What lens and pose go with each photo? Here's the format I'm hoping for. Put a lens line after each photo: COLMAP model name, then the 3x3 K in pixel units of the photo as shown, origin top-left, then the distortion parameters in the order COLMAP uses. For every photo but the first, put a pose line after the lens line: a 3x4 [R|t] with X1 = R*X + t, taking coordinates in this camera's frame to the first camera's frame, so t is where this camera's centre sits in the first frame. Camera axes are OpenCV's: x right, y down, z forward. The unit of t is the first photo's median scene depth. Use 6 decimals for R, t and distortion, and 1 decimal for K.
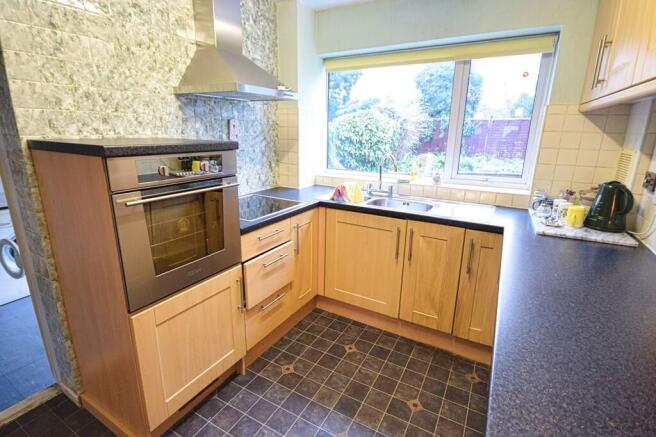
lens RADIAL K [[326.4, 0, 324.1], [0, 326.4, 216.6], [0, 0, 1]] dist [-0.012600, 0.002705]
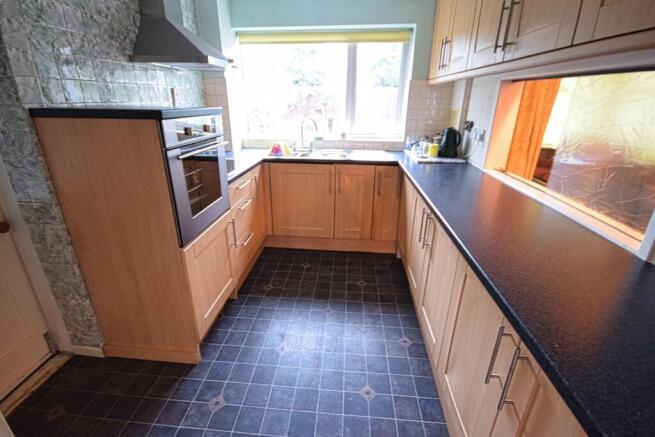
lens RADIAL K [[308.7, 0, 331.9], [0, 308.7, 218.9], [0, 0, 1]] dist [-0.009750, -0.005597]
pose [[0.898967, -0.162838, 0.406623, -0.371392], [0.115025, 0.983510, 0.139561, 0.060848], [-0.422644, -0.078689, 0.902873, -0.218989]]
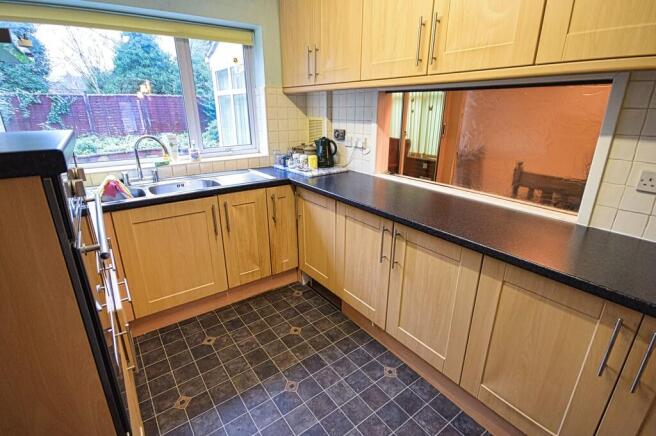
lens RADIAL K [[309.1, 0, 338.4], [0, 309.1, 214.9], [0, 0, 1]] dist [-0.009750, -0.005597]
pose [[0.384766, -0.311689, 0.868795, -0.533975], [0.240214, 0.942639, 0.231796, -0.076446], [-0.891208, 0.119510, 0.437567, 0.263308]]
